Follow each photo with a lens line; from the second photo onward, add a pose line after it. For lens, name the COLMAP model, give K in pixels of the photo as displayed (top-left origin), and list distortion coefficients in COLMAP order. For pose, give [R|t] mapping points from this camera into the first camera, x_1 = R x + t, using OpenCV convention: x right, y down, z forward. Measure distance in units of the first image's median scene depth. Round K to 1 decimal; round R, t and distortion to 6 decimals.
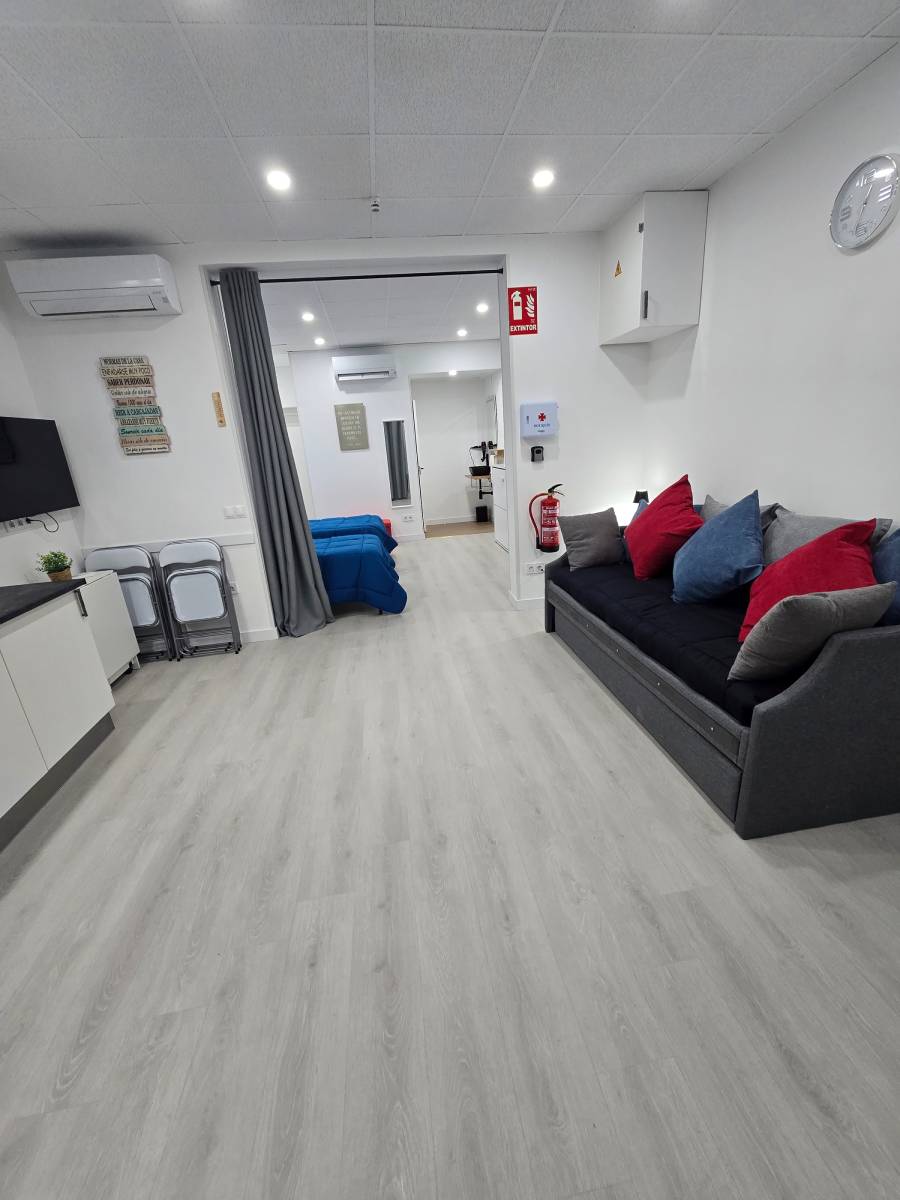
lens RADIAL K [[490.5, 0, 453.4], [0, 490.5, 603.1], [0, 0, 1]] dist [-0.002992, 0.000229]
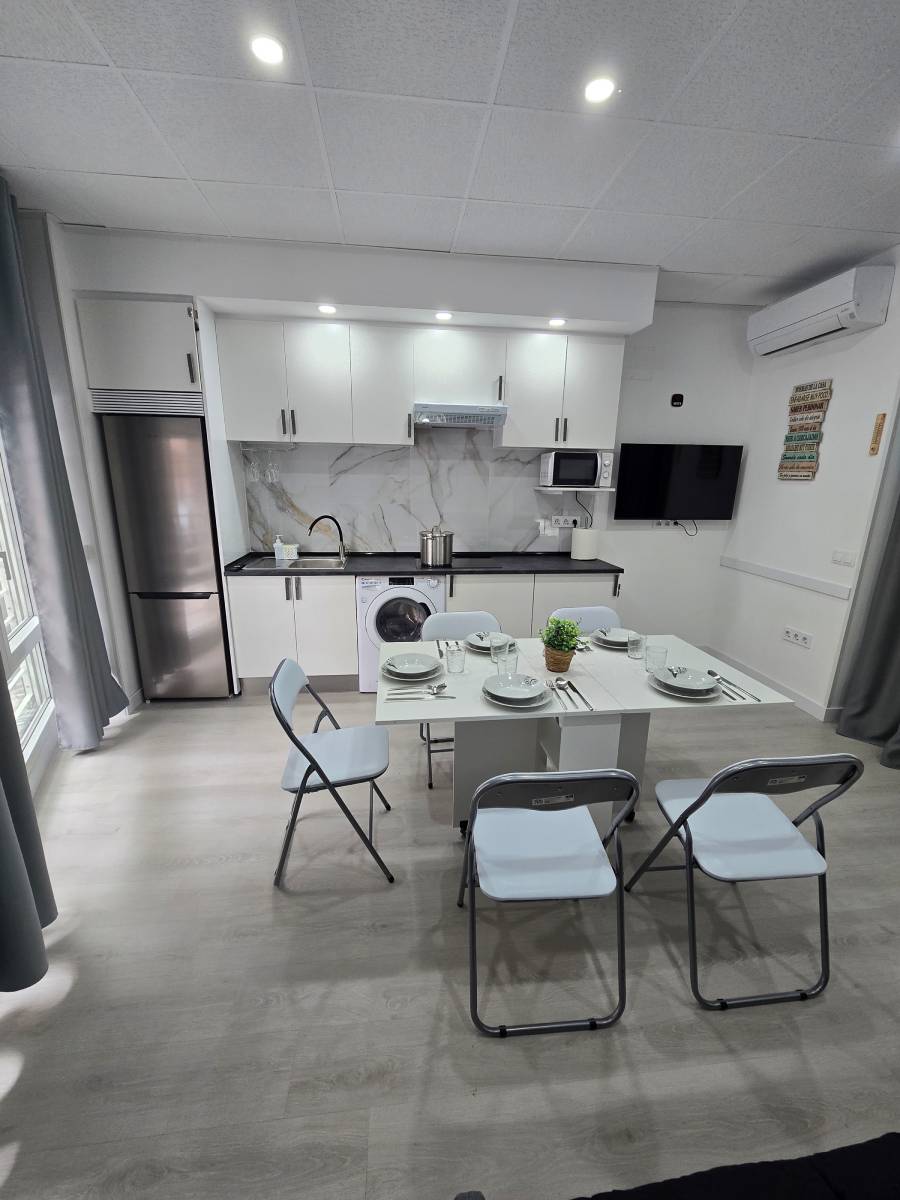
lens RADIAL K [[490.5, 0, 453.6], [0, 490.5, 604.3], [0, 0, 1]] dist [-0.002992, 0.000229]
pose [[-0.019235, 0.318191, -0.947831, 0.404858], [-0.332561, 0.891991, 0.306194, -0.164722], [0.942886, 0.321101, 0.088661, 0.369938]]
